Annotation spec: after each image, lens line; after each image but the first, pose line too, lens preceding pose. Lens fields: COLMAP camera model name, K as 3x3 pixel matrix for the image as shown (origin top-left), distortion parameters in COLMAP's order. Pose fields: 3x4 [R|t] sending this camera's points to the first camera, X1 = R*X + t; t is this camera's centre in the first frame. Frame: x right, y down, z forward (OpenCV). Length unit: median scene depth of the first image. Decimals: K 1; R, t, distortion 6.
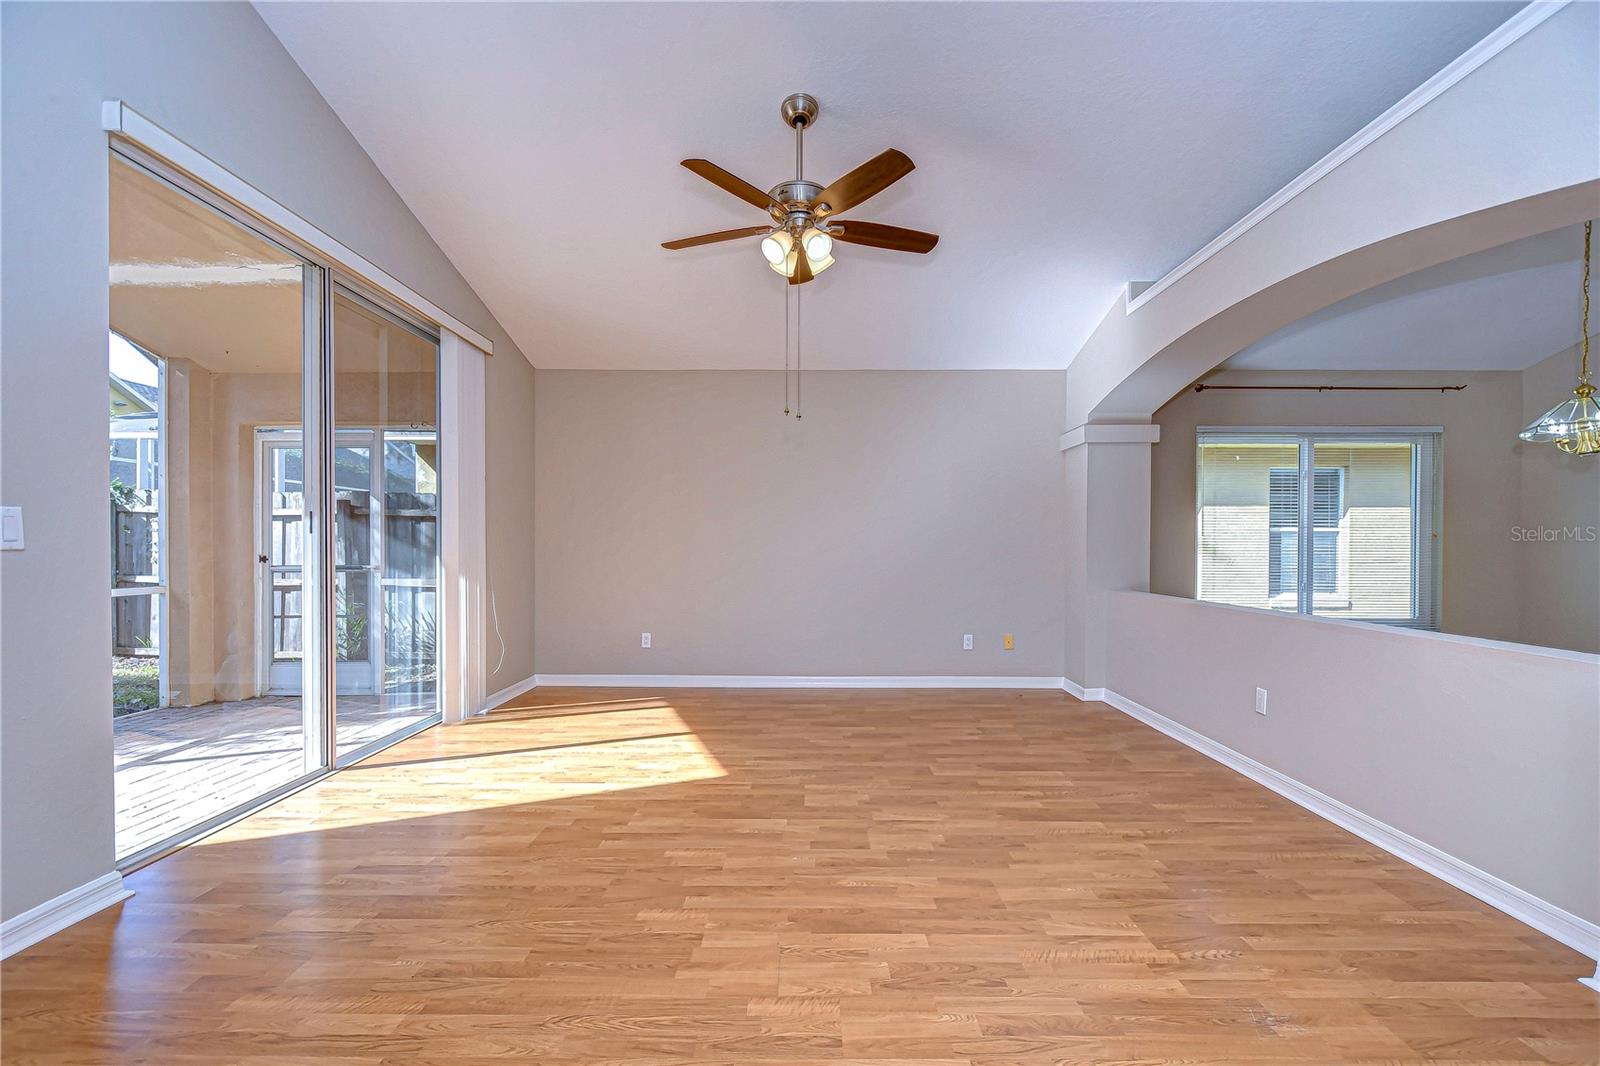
lens RADIAL K [[702.9, 0, 804.3], [0, 702.9, 561.2], [0, 0, 1]] dist [0.001359, -0.000196]
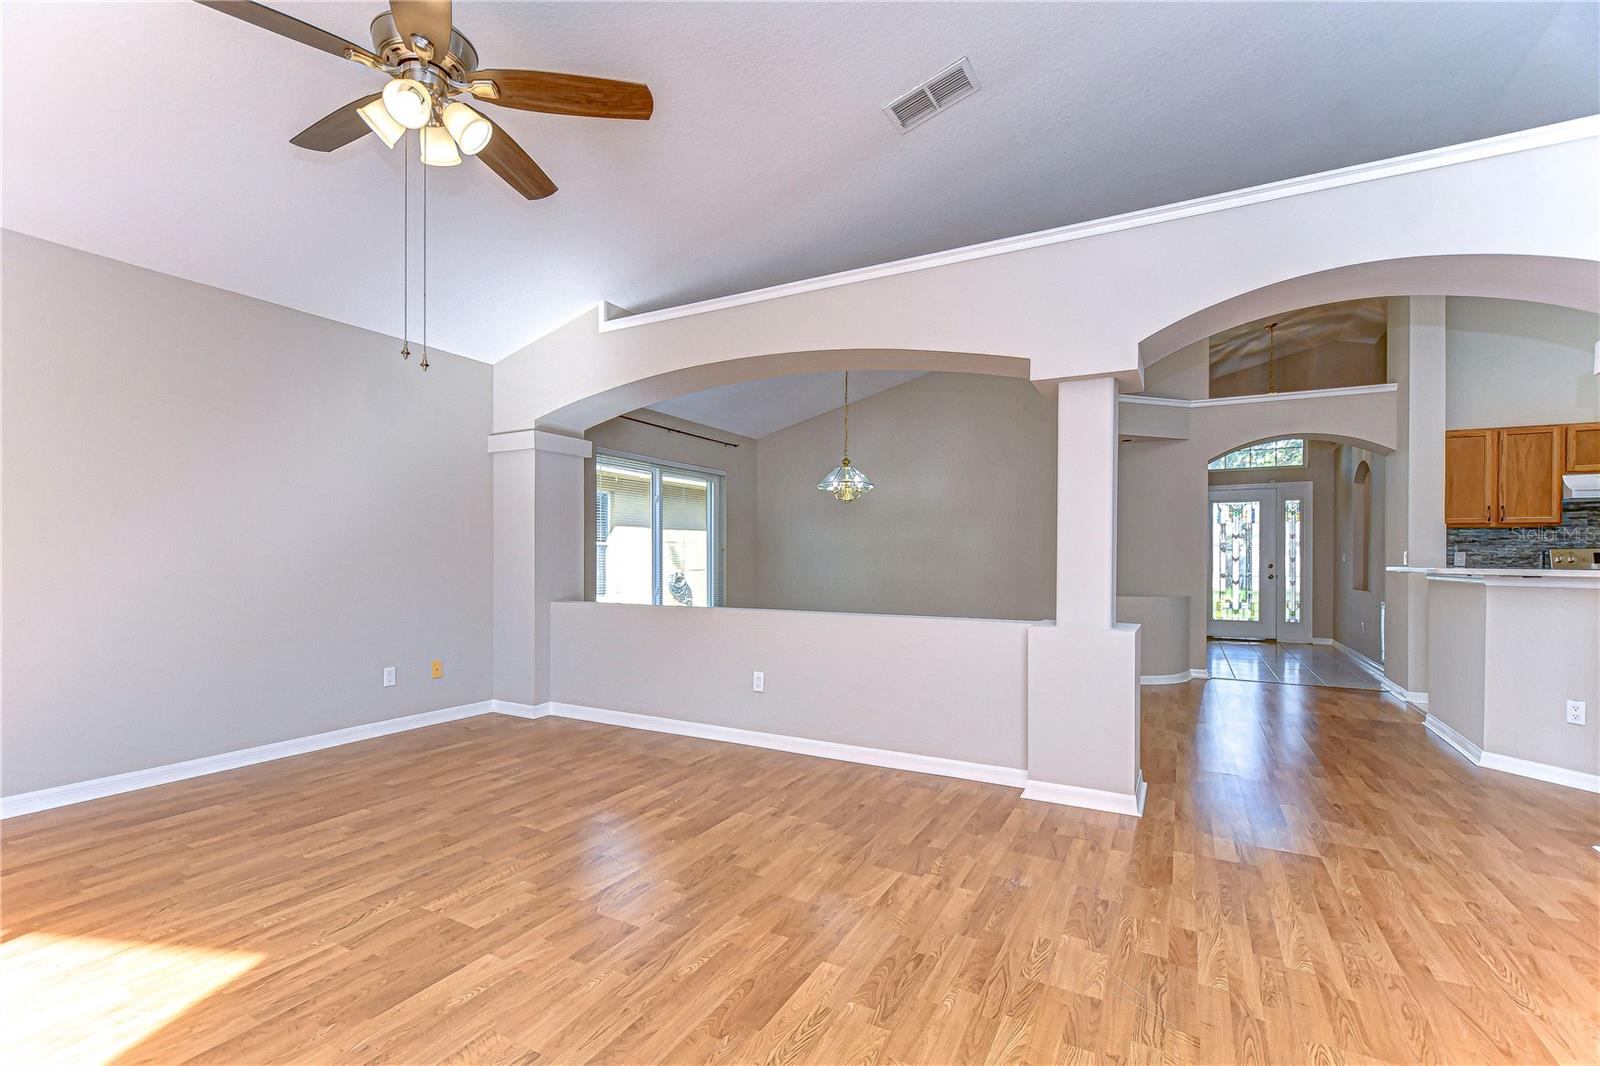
lens RADIAL K [[702.9, 0, 804.3], [0, 702.9, 561.2], [0, 0, 1]] dist [0.001359, -0.000196]
pose [[0.471618, -0.002992, 0.881798, -0.434172], [0.017463, 0.999830, -0.005948, -0.005575], [-0.881630, 0.018204, 0.471590, 0.357680]]
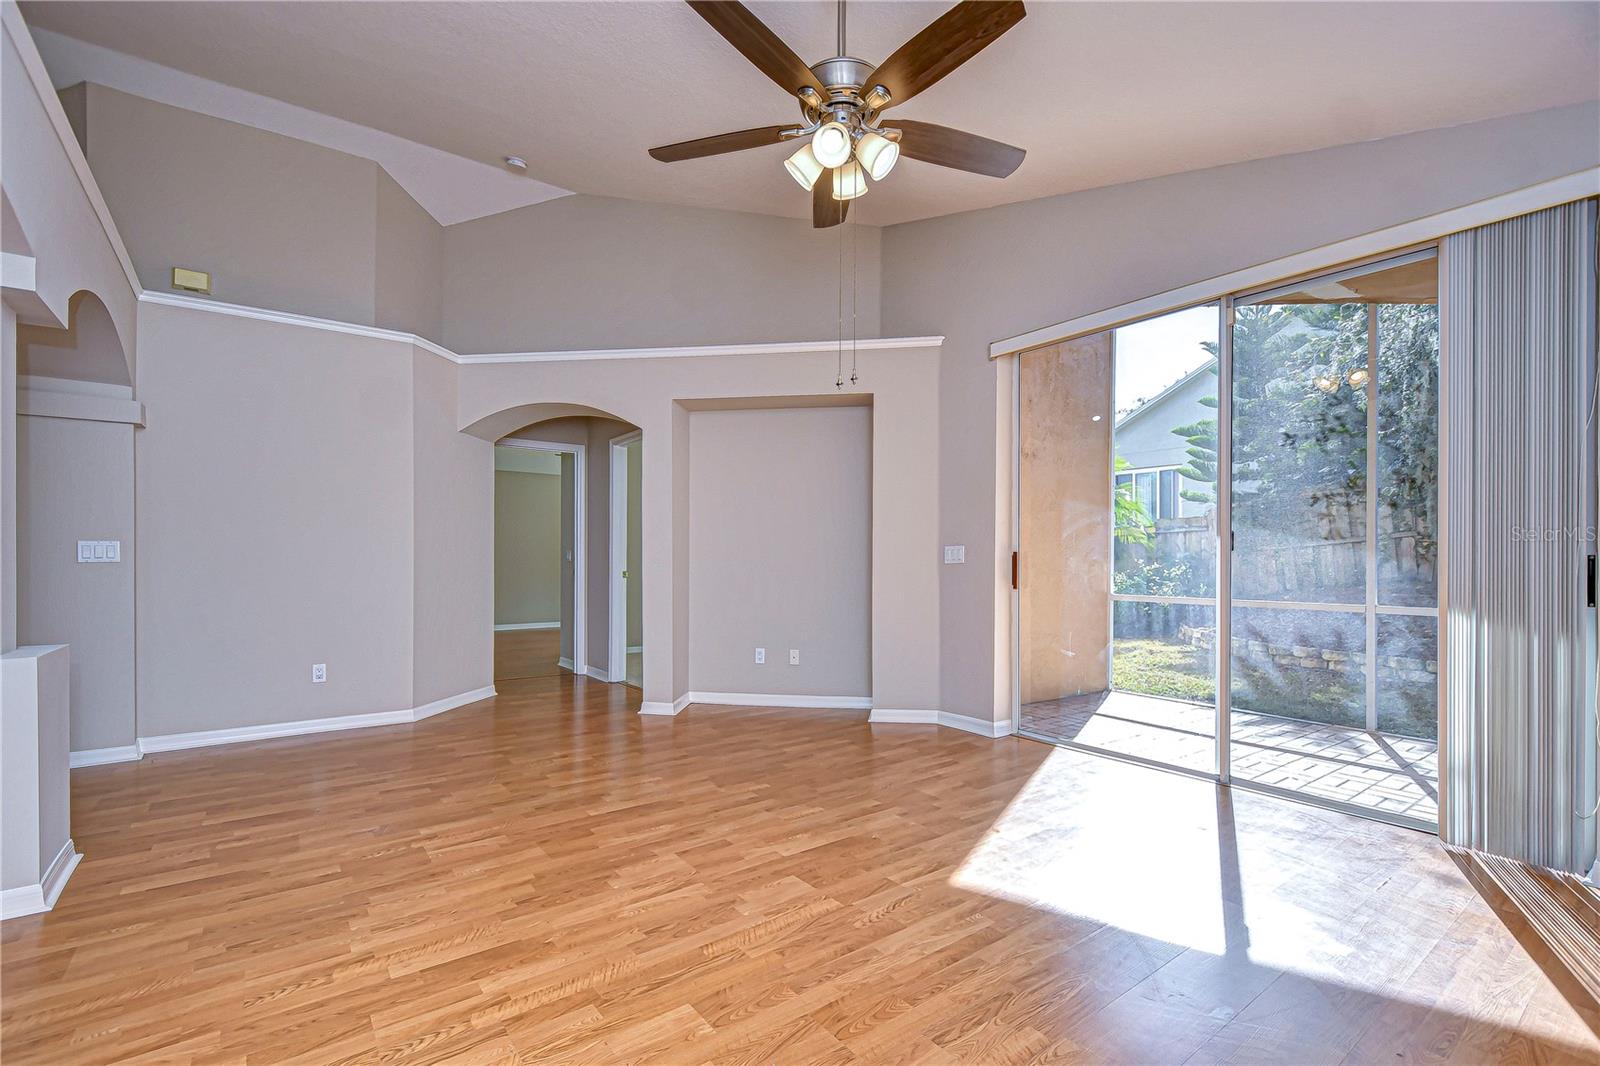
lens RADIAL K [[714.2, 0, 792.5], [0, 714.2, 562.7], [0, 0, 1]] dist [-0.001379, -0.000610]
pose [[-0.803602, -0.003551, -0.595157, 0.464174], [-0.019975, 0.999580, 0.021007, -0.027167], [0.594832, 0.028770, -0.803335, 1.558035]]
